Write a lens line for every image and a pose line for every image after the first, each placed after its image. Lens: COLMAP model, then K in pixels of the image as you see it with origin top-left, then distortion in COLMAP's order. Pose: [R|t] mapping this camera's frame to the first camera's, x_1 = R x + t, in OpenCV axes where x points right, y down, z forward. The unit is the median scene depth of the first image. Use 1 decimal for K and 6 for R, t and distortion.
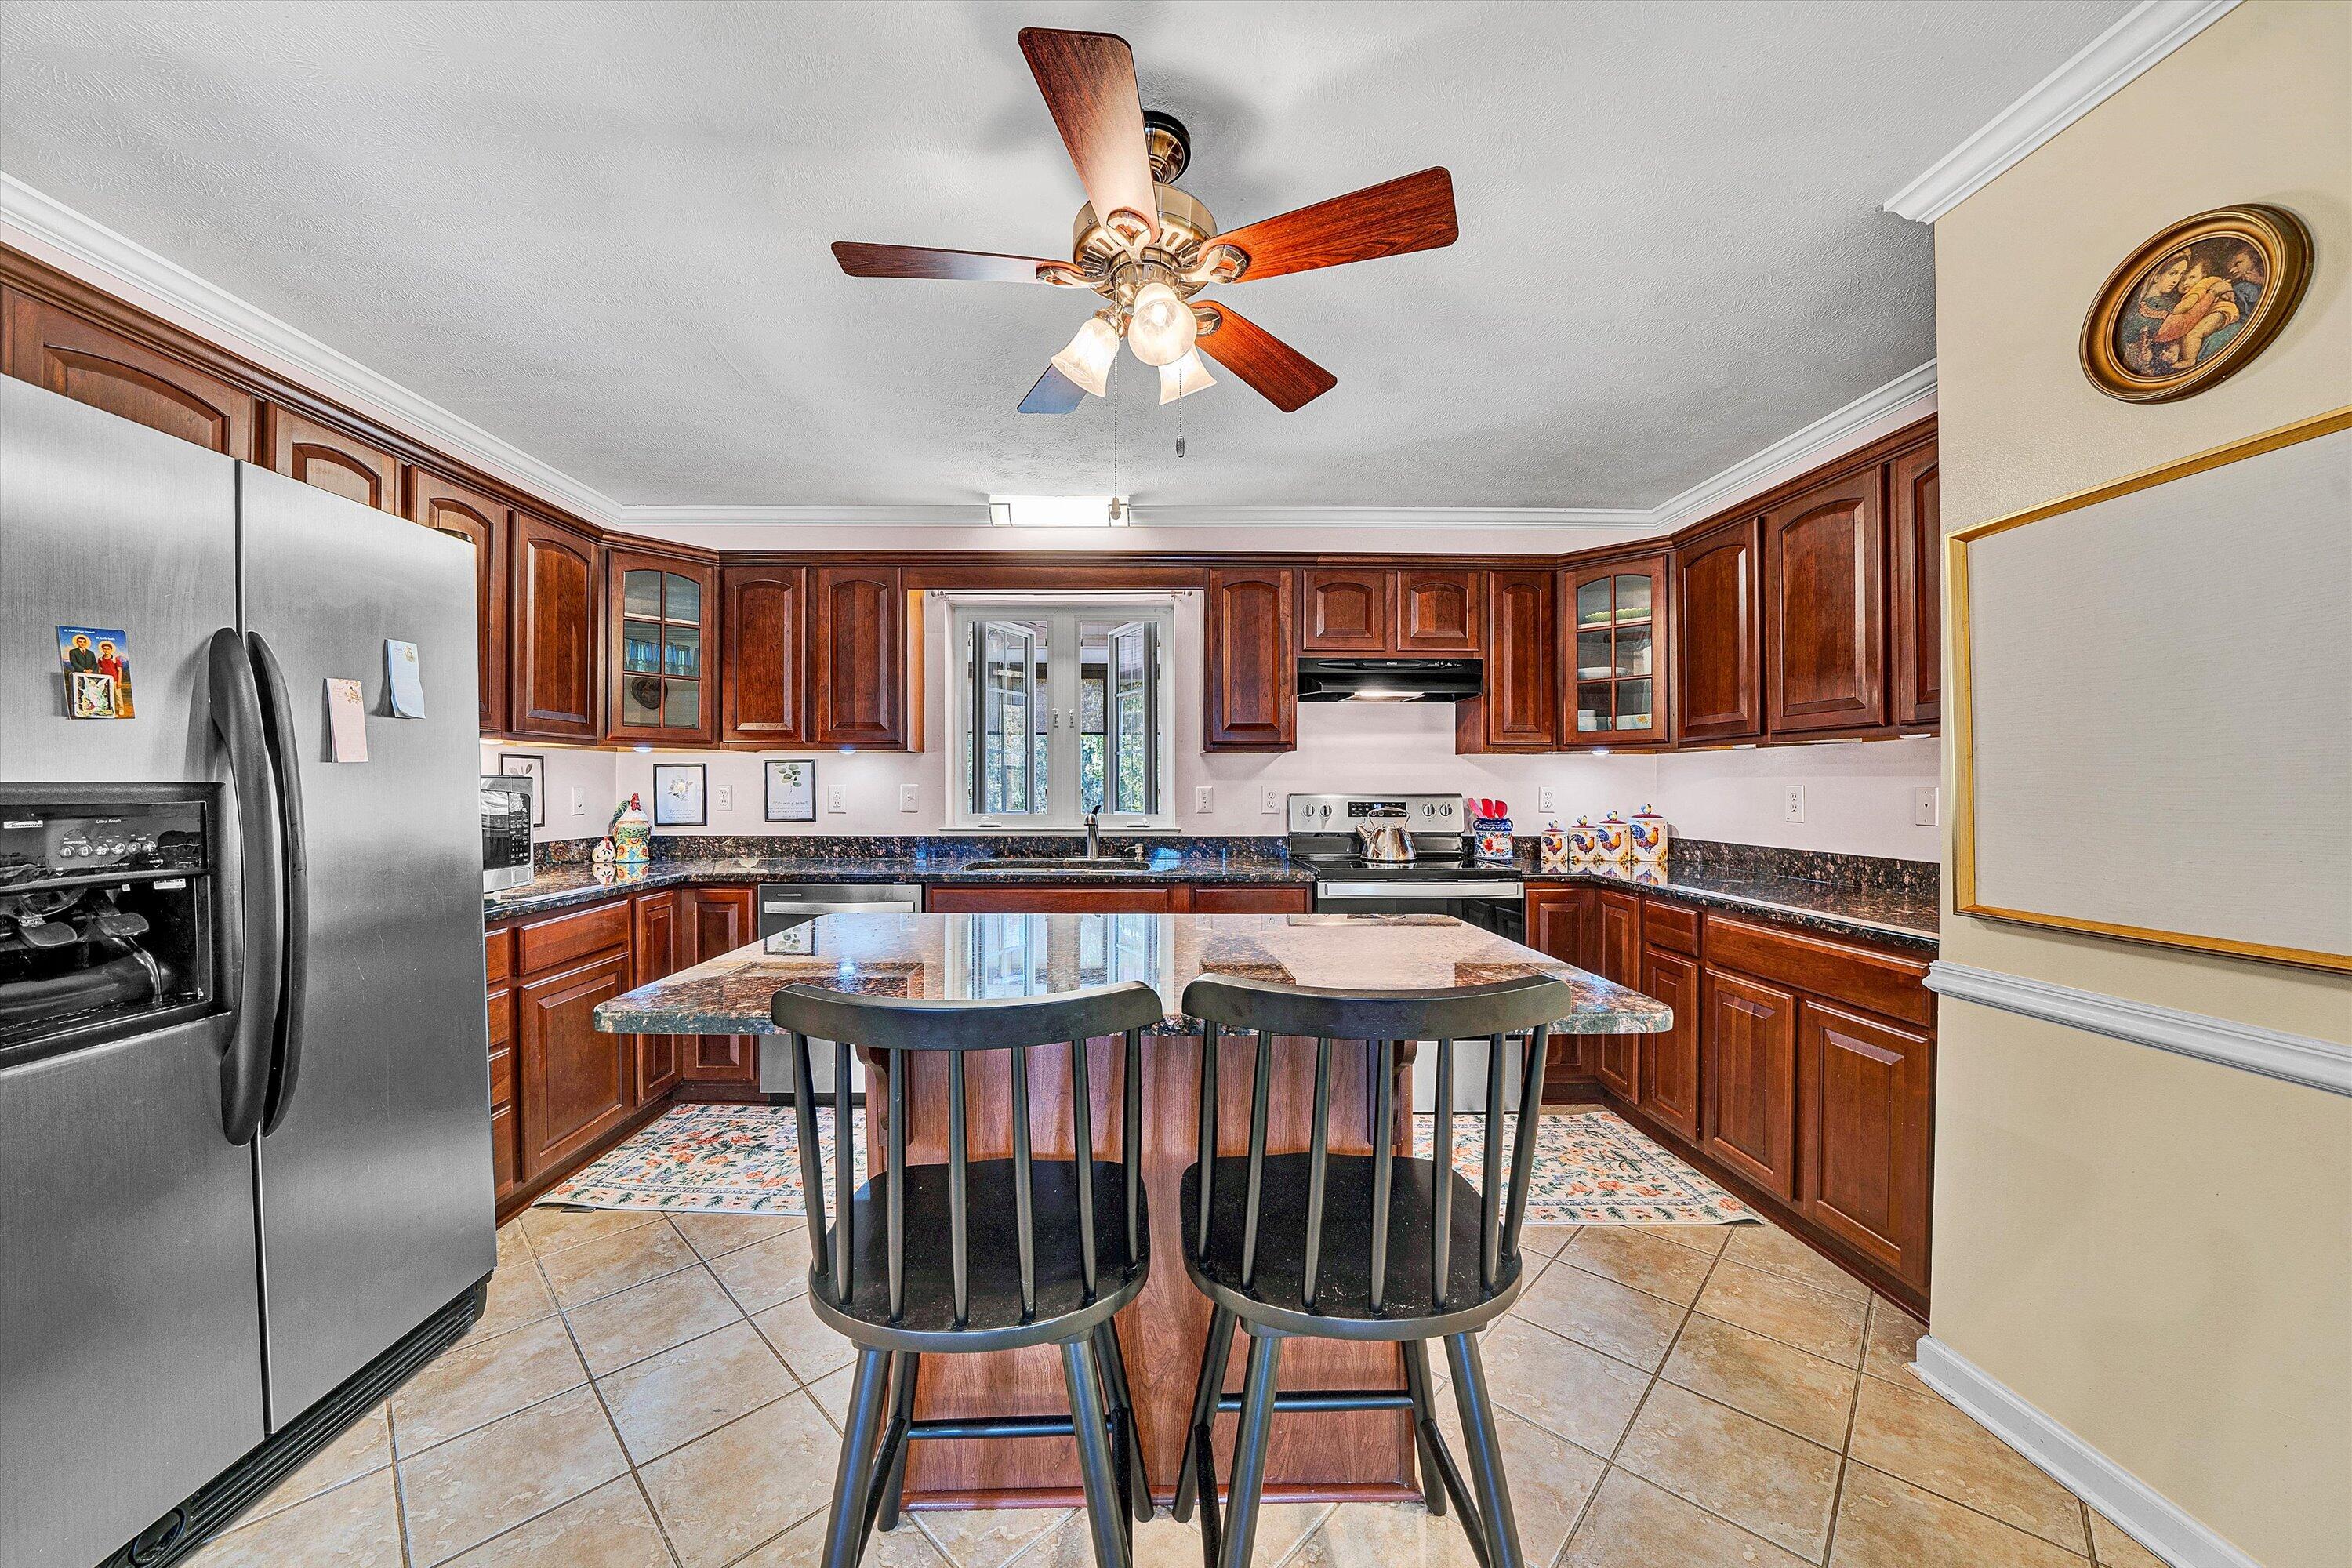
lens RADIAL K [[835.4, 0, 1163.2], [0, 835.4, 783.5], [0, 0, 1]] dist [-0.021338, 0.001486]
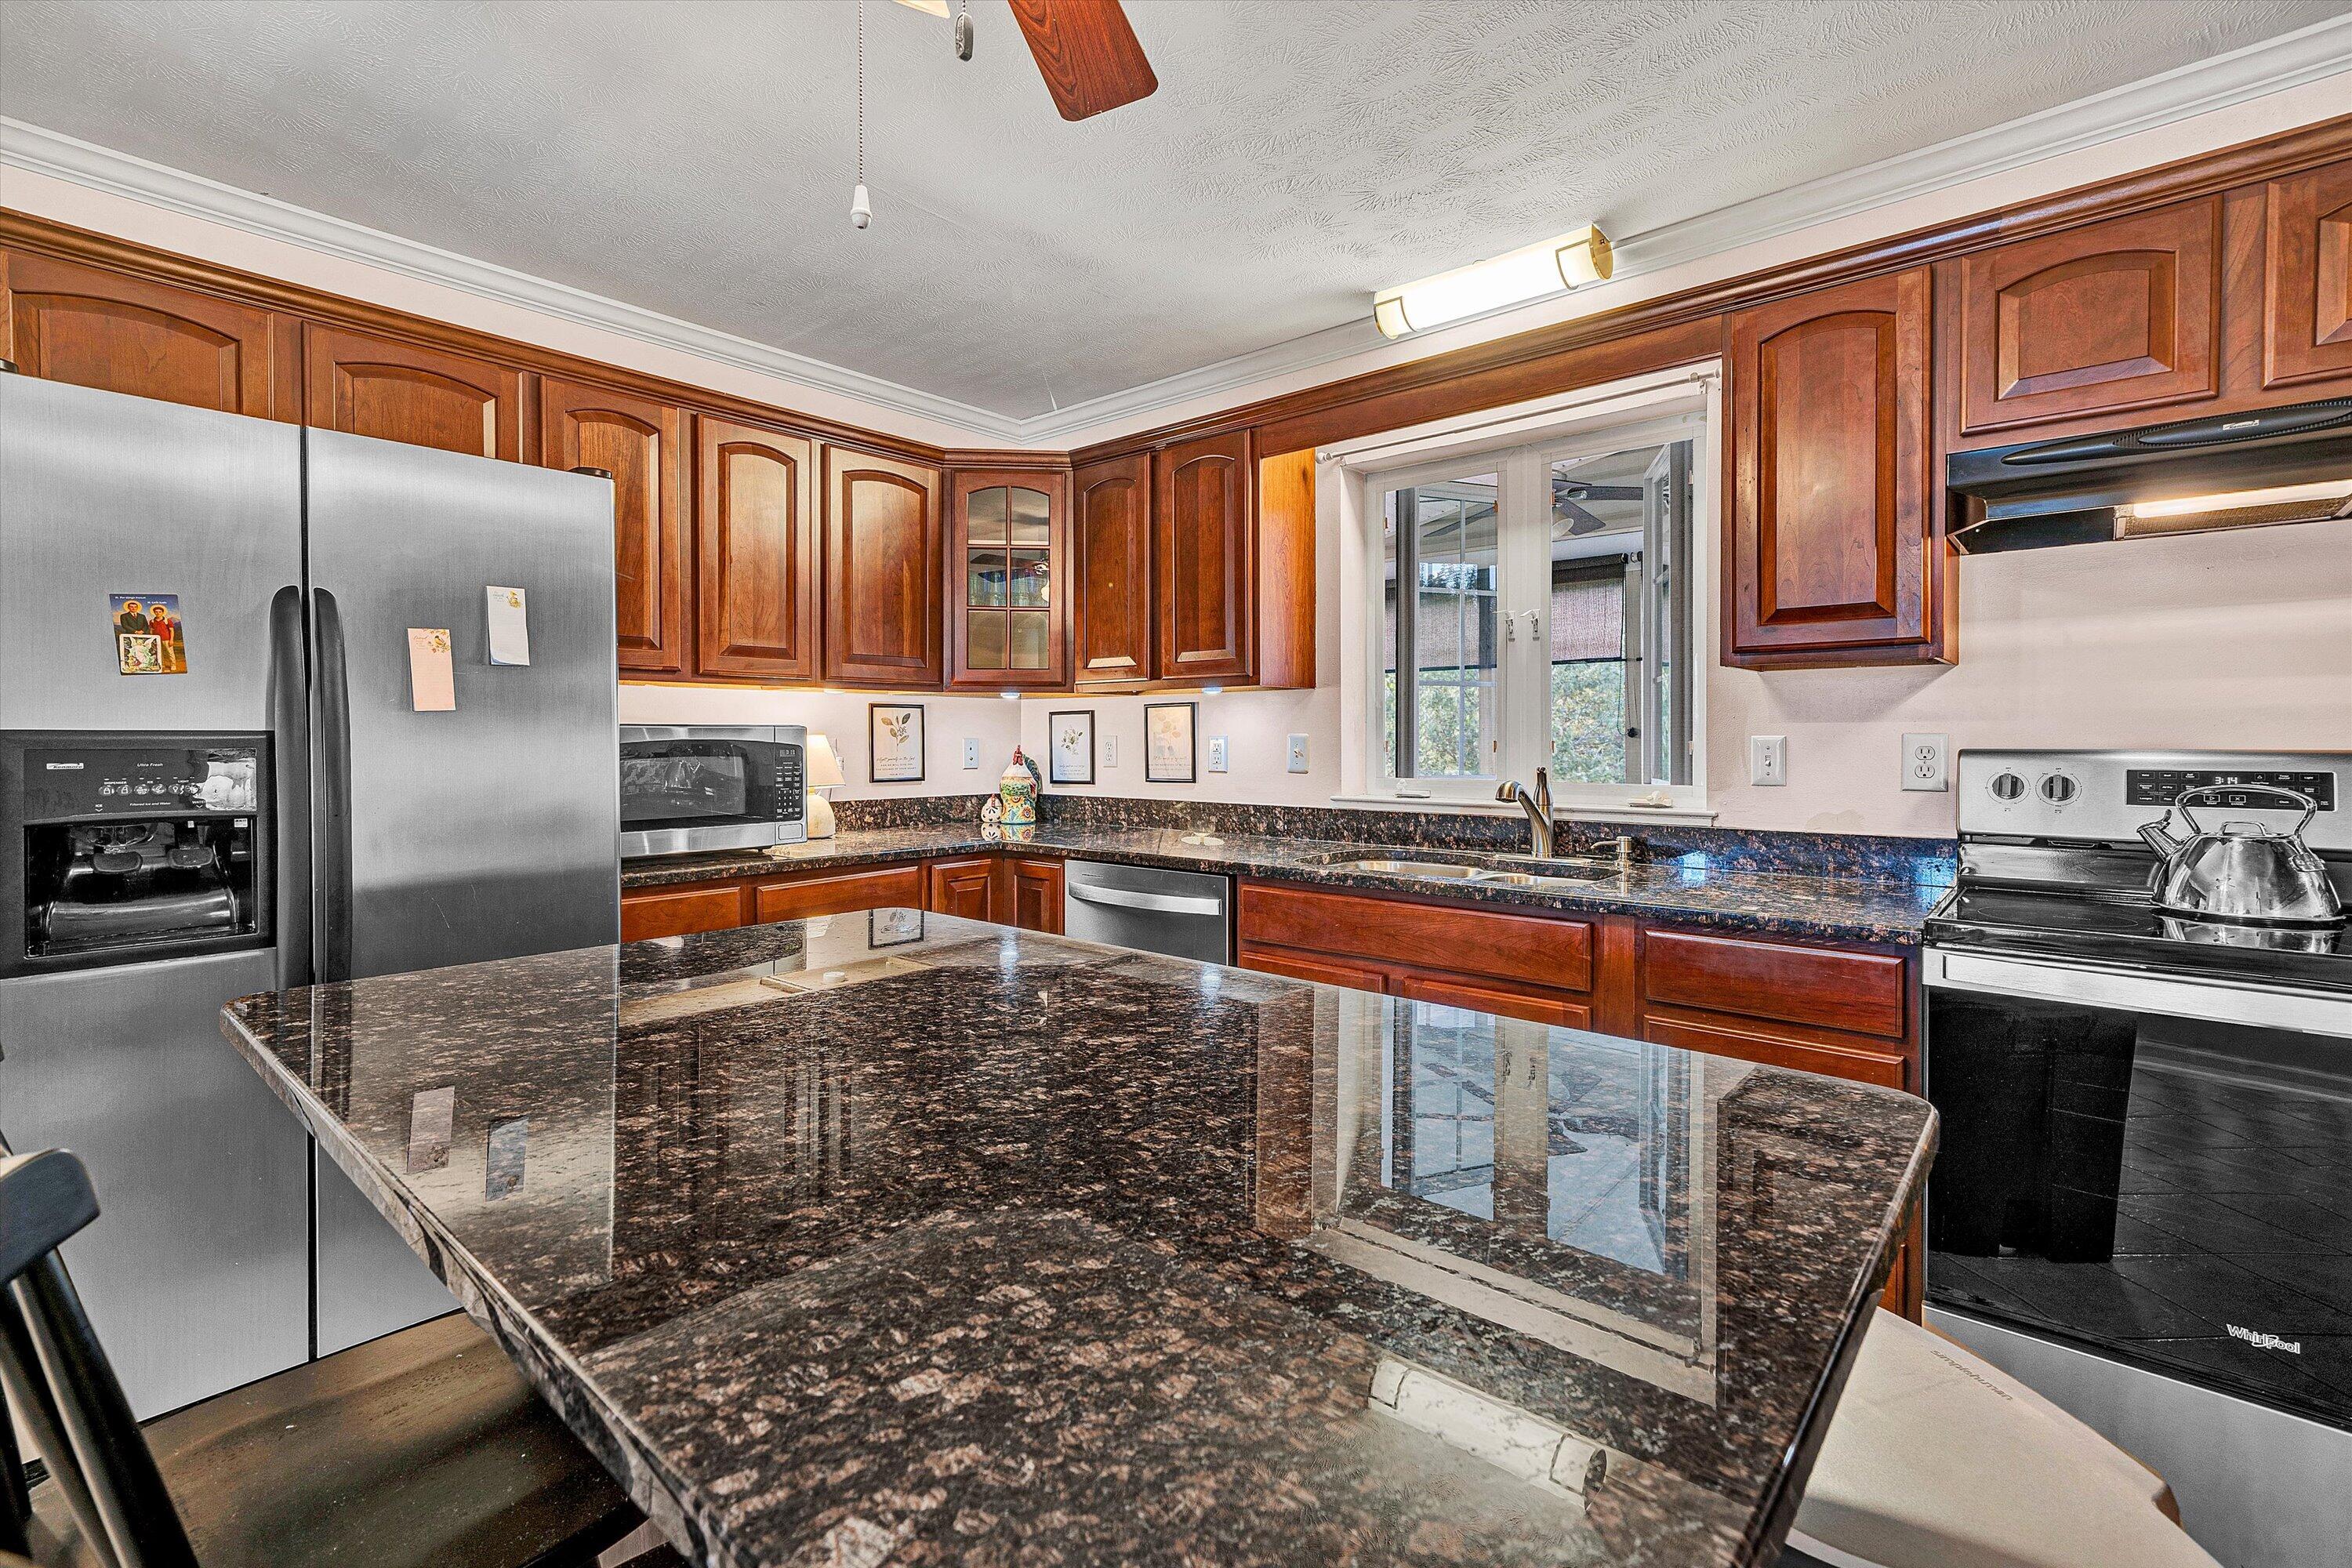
lens RADIAL K [[1059.2, 0, 1194.2], [0, 1059.2, 749.1], [0, 0, 1]] dist [0.015009, 0.000445]
pose [[0.740876, 0.004349, -0.671628, 0.252975], [0.003201, 0.999945, 0.010007, 0.004554], [0.671634, -0.009564, 0.740821, 0.285170]]
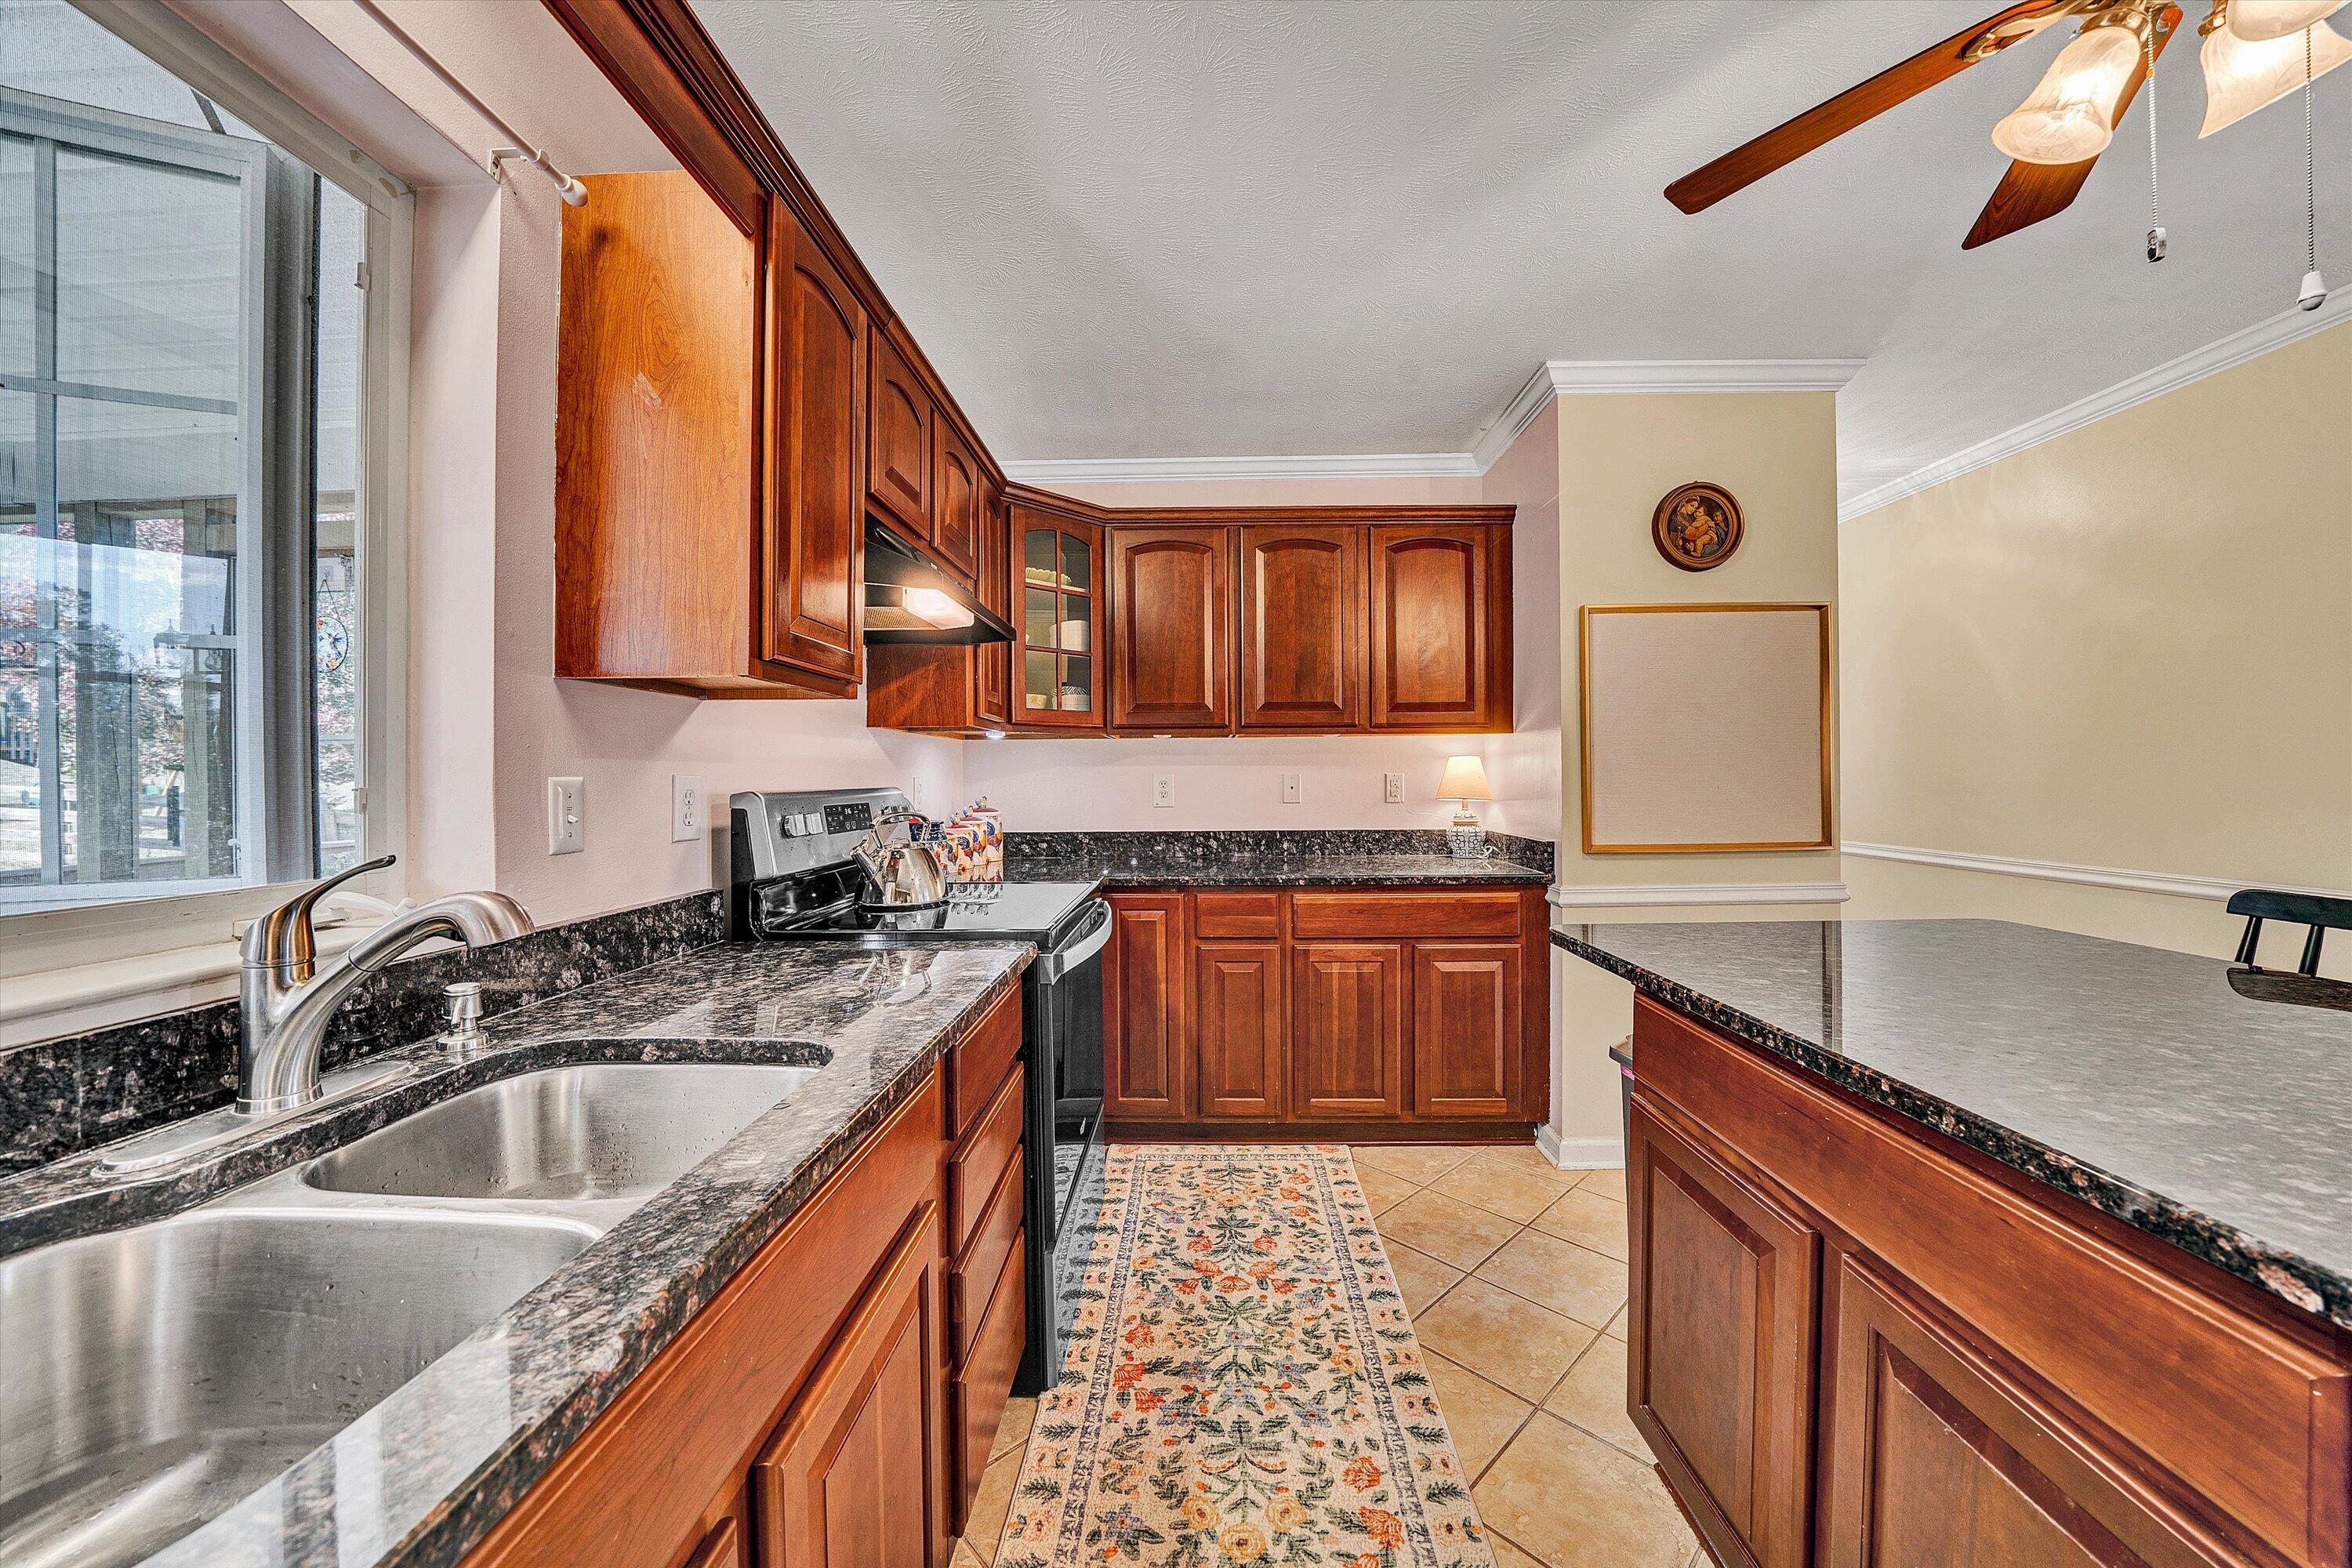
lens RADIAL K [[835.4, 0, 1213.1], [0, 835.4, 785.3], [0, 0, 1]] dist [-0.021338, 0.001486]
pose [[0.054051, -0.012125, 0.998465, -0.310199], [0.006606, 0.999909, 0.011785, 0.004308], [-0.998516, 0.005959, 0.054126, 0.782168]]
